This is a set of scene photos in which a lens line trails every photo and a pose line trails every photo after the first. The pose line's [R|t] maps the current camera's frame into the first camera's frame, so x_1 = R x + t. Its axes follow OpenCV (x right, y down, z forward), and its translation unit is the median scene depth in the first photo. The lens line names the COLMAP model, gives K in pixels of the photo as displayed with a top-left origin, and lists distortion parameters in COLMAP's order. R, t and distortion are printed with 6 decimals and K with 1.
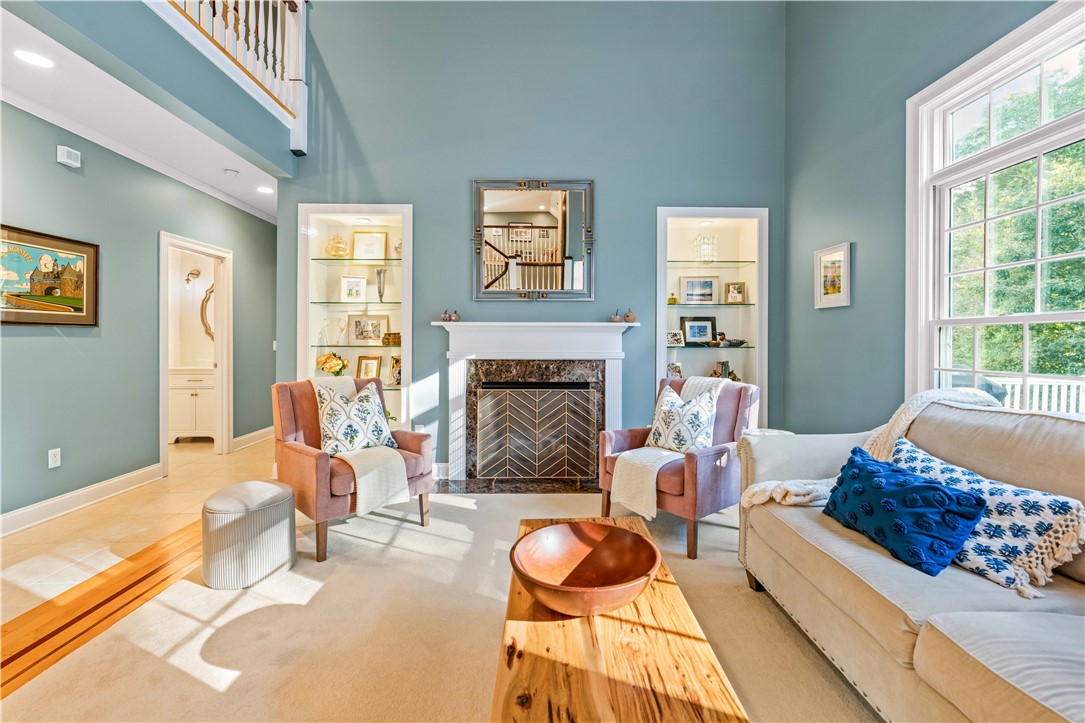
lens RADIAL K [[461.9, 0, 542.5], [0, 461.9, 346.1], [0, 0, 1]] dist [-0.001722, -0.000463]
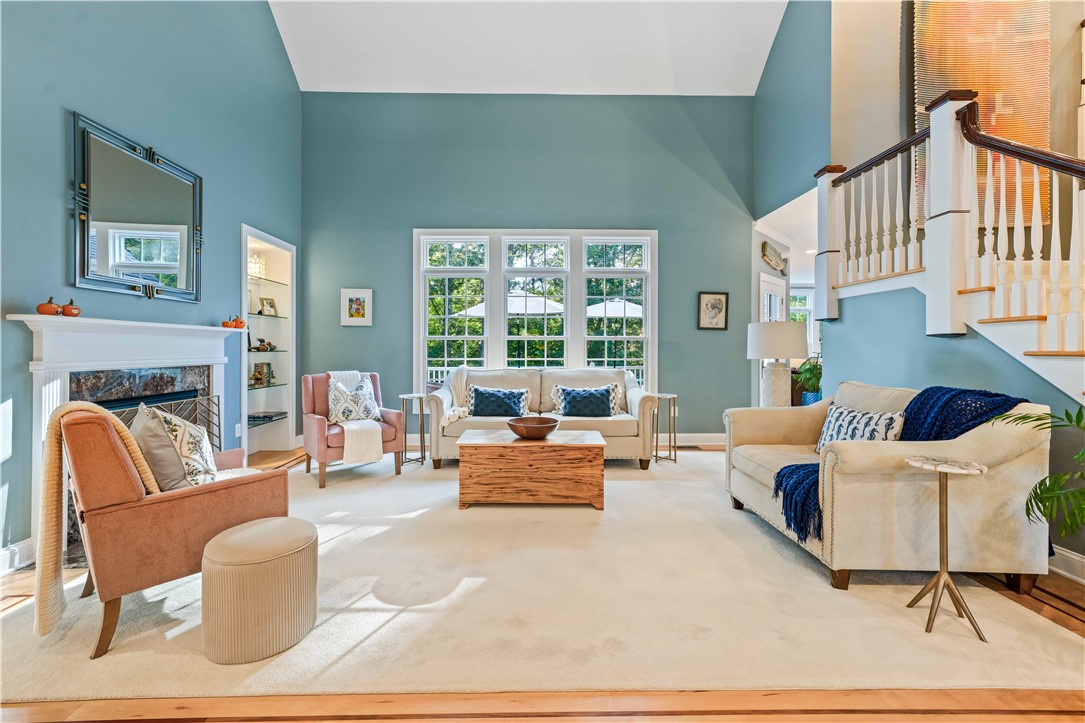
lens RADIAL K [[448.6, 0, 539.8], [0, 448.6, 350.1], [0, 0, 1]] dist [0.008650, -0.000075]
pose [[-0.003257, -0.007615, 0.999966, -0.829158], [0.004079, 0.999963, 0.007628, -0.006397], [-0.999986, 0.004103, -0.003226, 0.303722]]
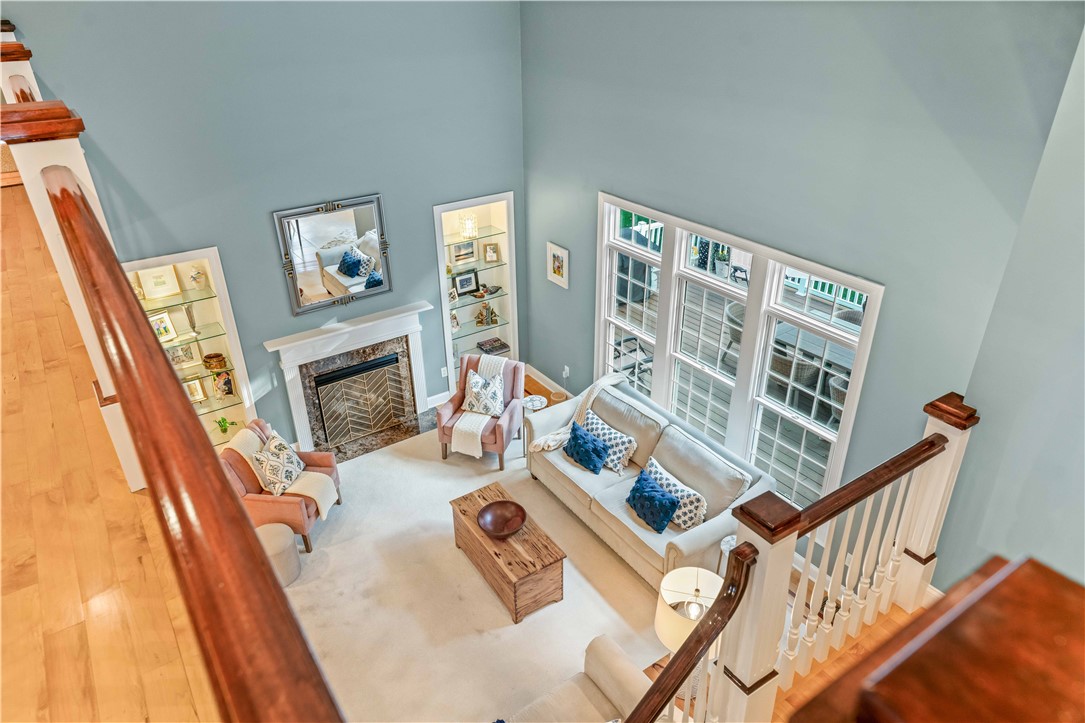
lens RADIAL K [[706.3, 0, 542.5], [0, 706.3, 361.5], [0, 0, 1]] dist [0.062589, -0.000023]
pose [[0.835105, -0.272644, 0.477771, -0.503664], [0.015832, 0.880083, 0.474555, -0.819929], [-0.549863, -0.388739, 0.739278, -0.666866]]
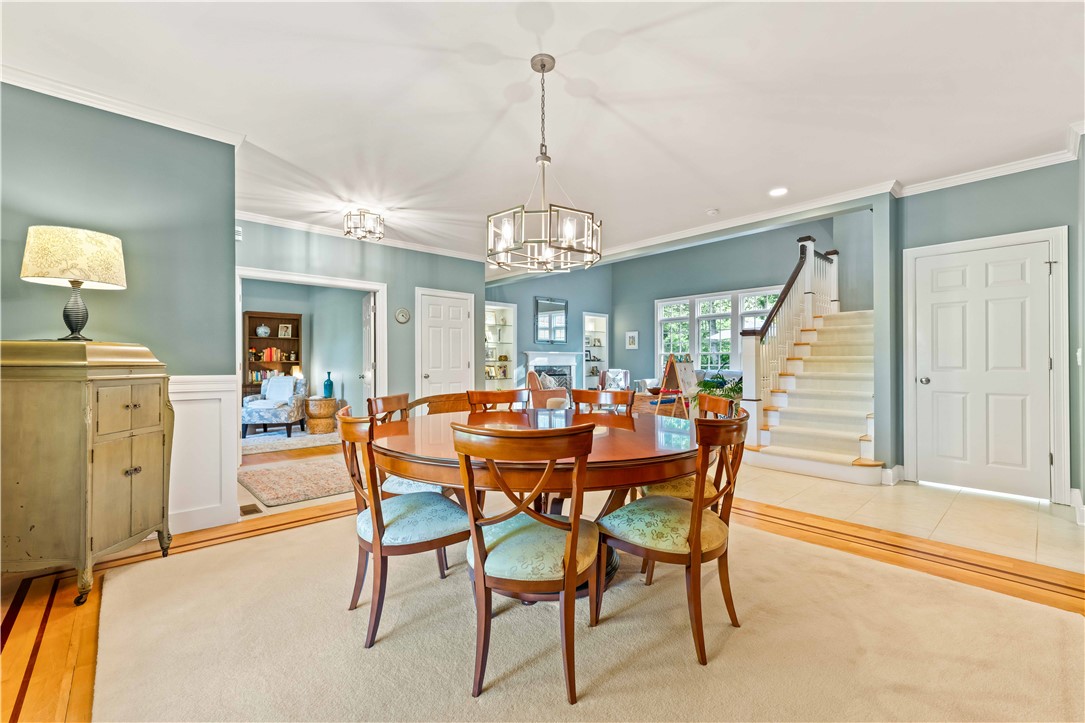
lens RADIAL K [[454.7, 0, 538.6], [0, 454.7, 368.9], [0, 0, 1]] dist [-0.000556, -0.000073]
pose [[0.759620, -0.012793, 0.650241, -1.793581], [0.010688, 0.999917, 0.007187, 0.026797], [-0.650279, 0.001490, 0.759694, -0.953071]]
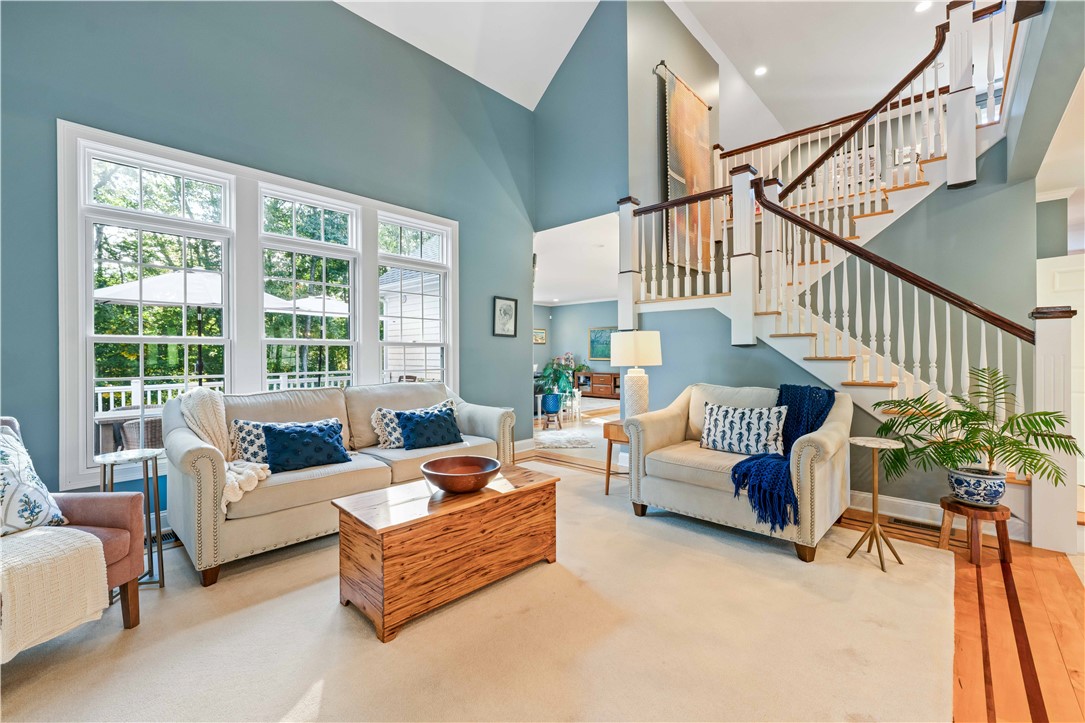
lens RADIAL K [[452.2, 0, 538.2], [0, 452.2, 356.8], [0, 0, 1]] dist [-0.008695, -0.000006]
pose [[-0.715458, -0.004308, 0.698642, -0.454503], [0.004574, 0.999931, 0.010851, -0.010368], [-0.698641, 0.010959, -0.715389, 0.661301]]
